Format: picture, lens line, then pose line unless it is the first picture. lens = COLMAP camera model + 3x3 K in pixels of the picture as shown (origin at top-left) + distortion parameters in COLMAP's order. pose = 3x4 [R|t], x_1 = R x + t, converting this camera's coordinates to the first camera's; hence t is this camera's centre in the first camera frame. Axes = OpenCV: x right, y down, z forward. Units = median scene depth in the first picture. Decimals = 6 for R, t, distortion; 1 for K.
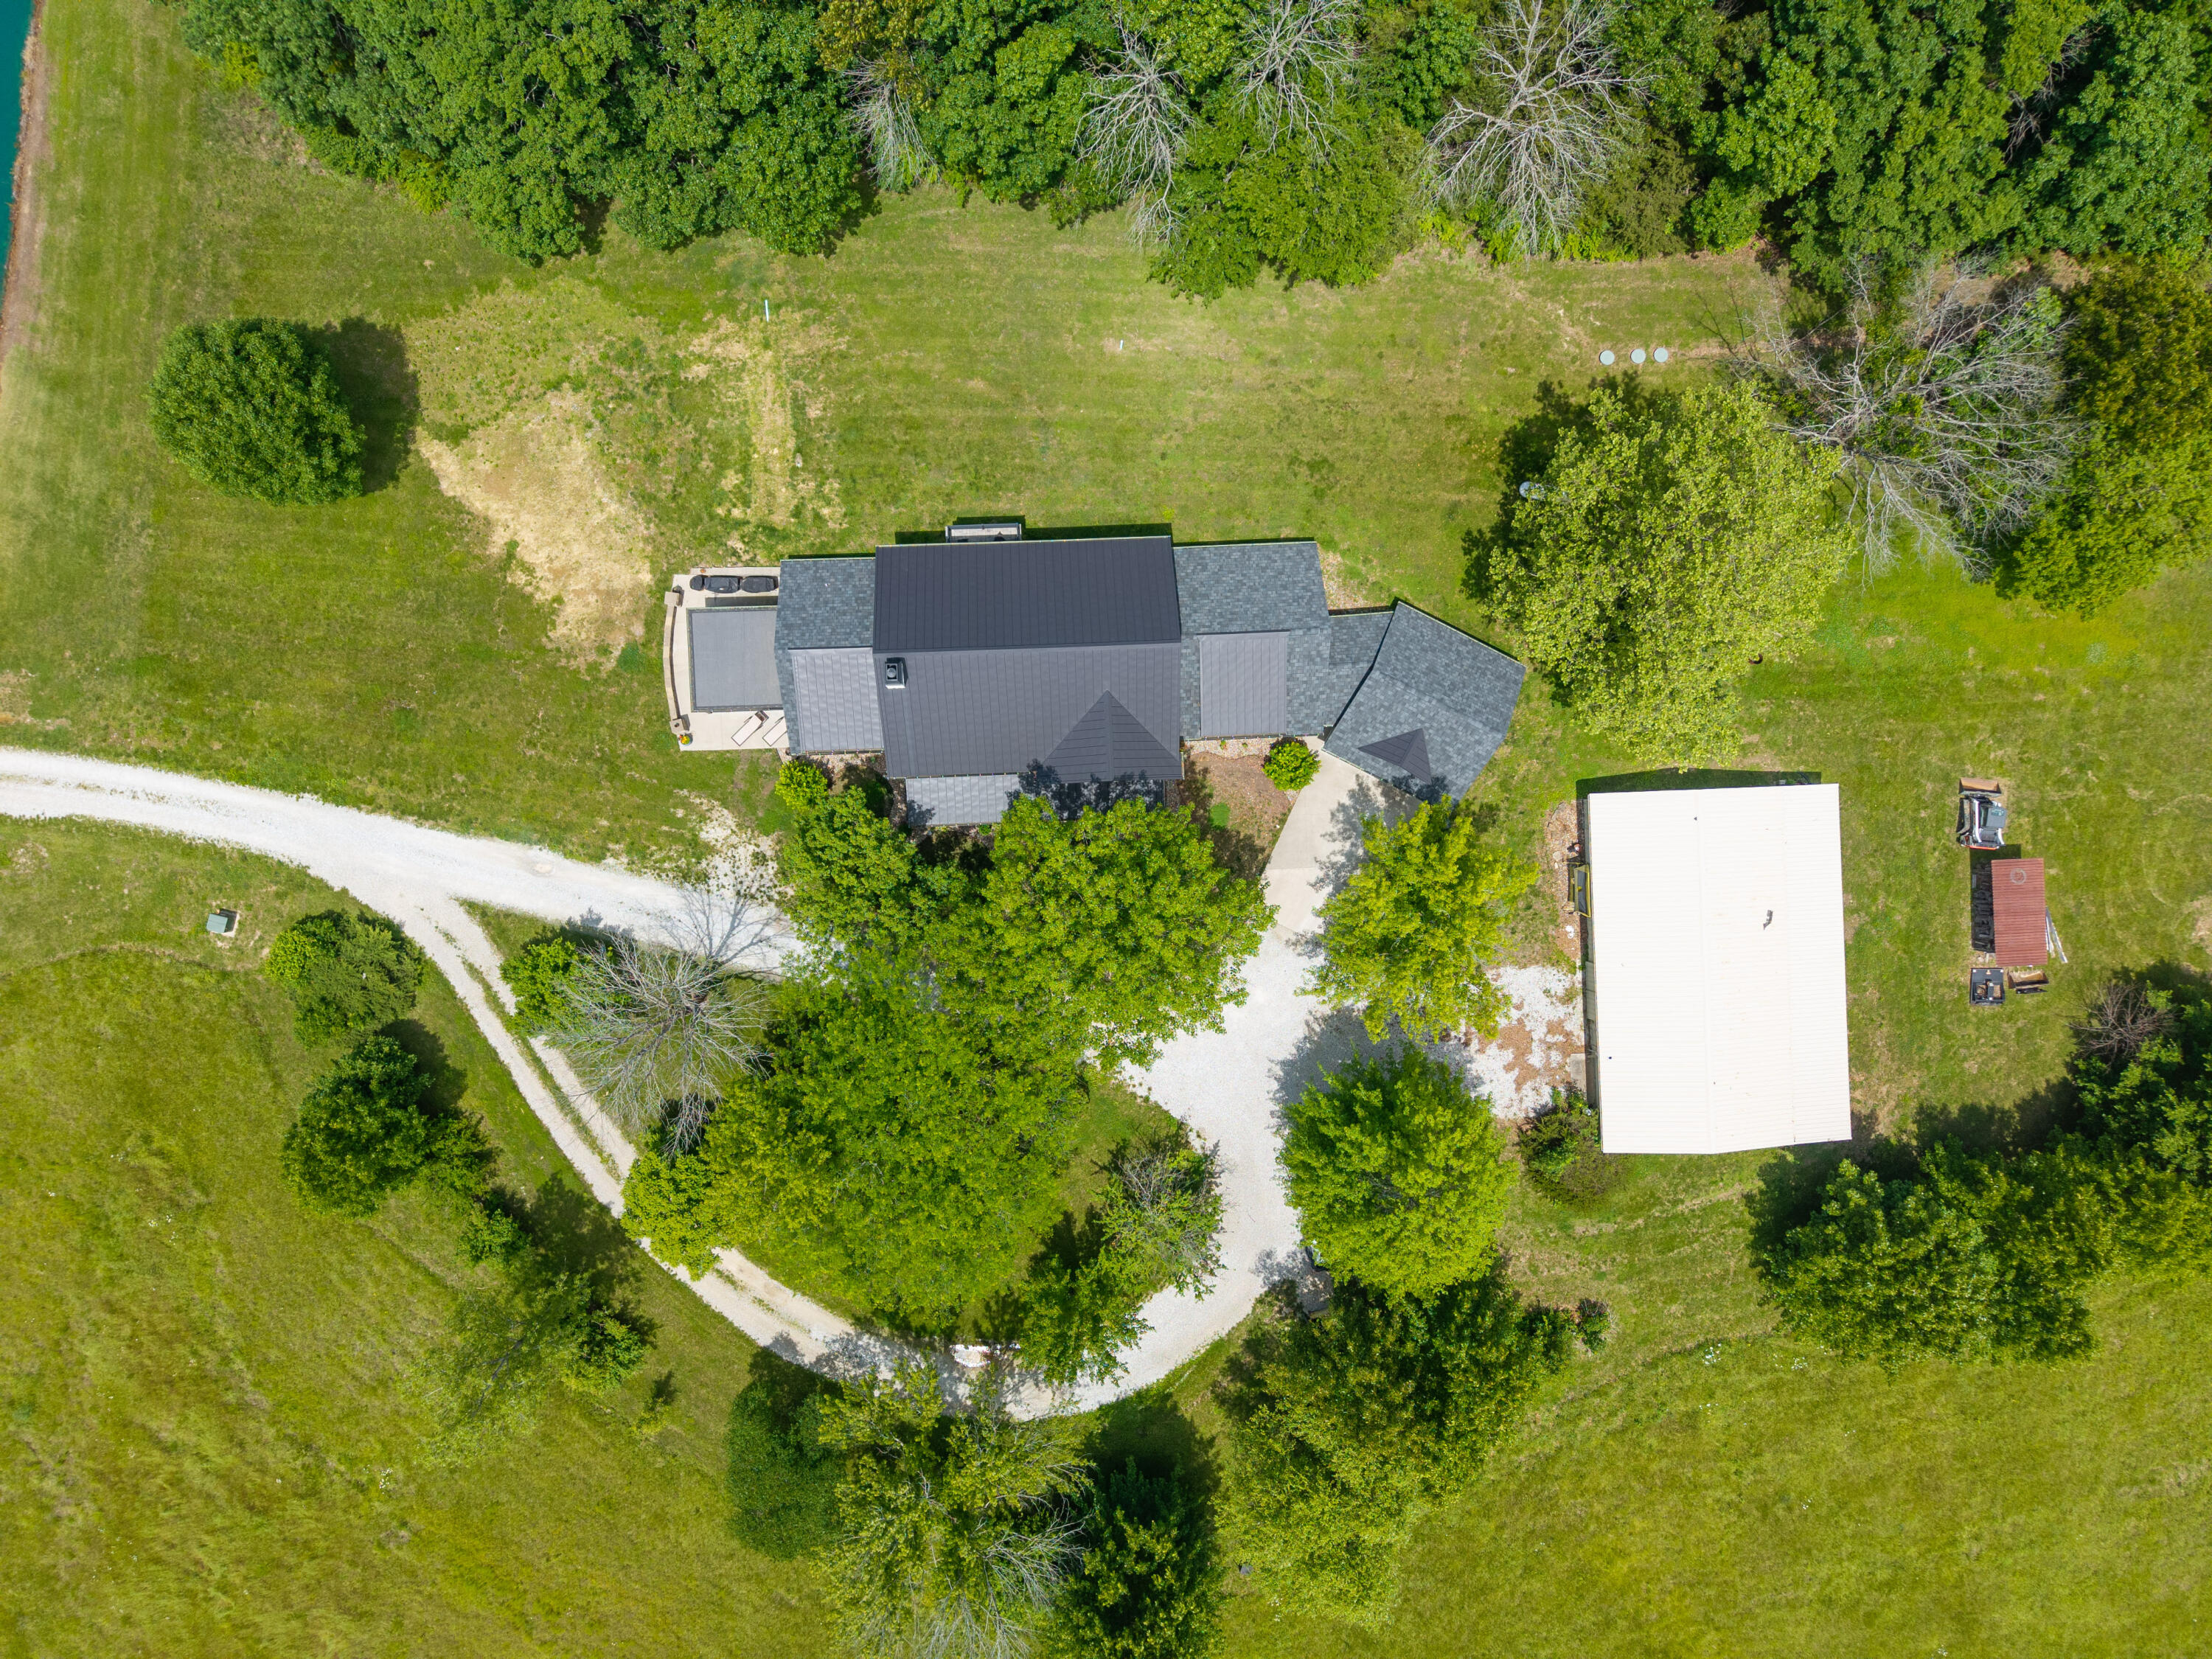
lens RADIAL K [[1554.7, 0, 1098.9], [0, 1554.7, 820.6], [0, 0, 1]] dist [0.050502, -0.054792]
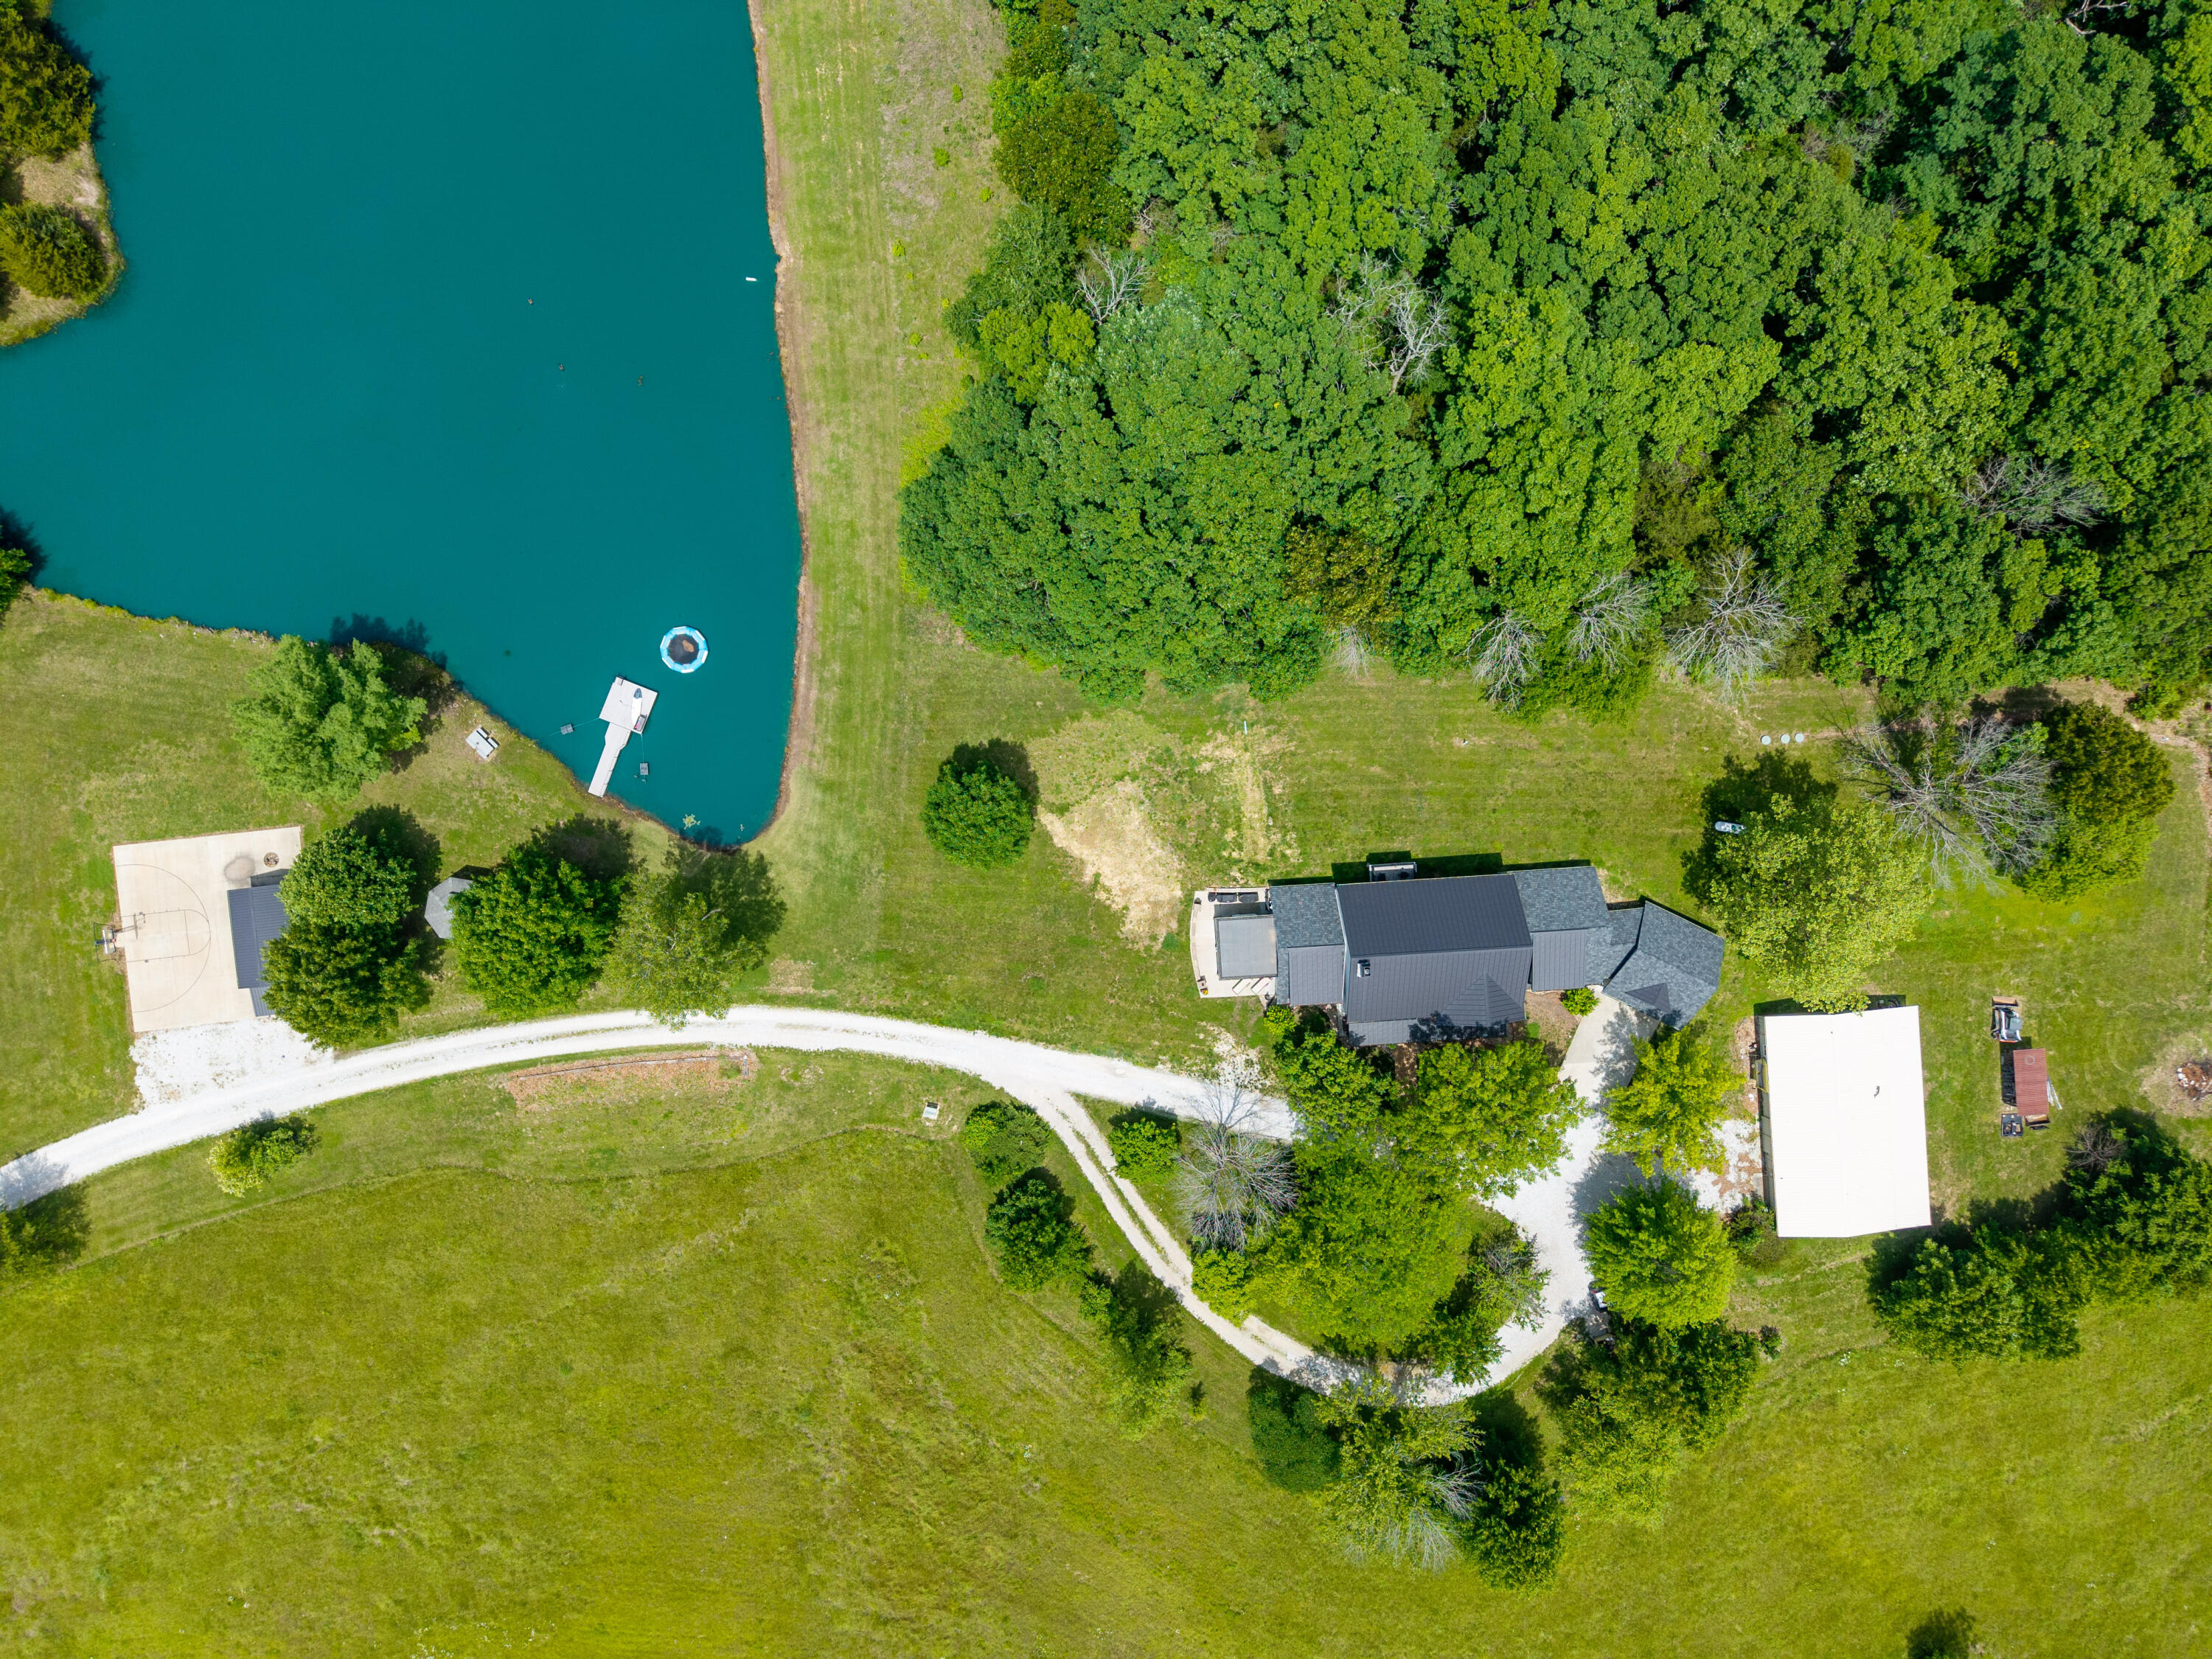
lens RADIAL K [[1554.7, 0, 1099.2], [0, 1554.7, 815.1], [0, 0, 1]] dist [0.050502, -0.054792]
pose [[0.999754, -0.022076, -0.001937, -0.367251], [0.022077, 0.999756, 0.000548, -0.239898], [0.001925, -0.000590, 0.999998, -0.624972]]
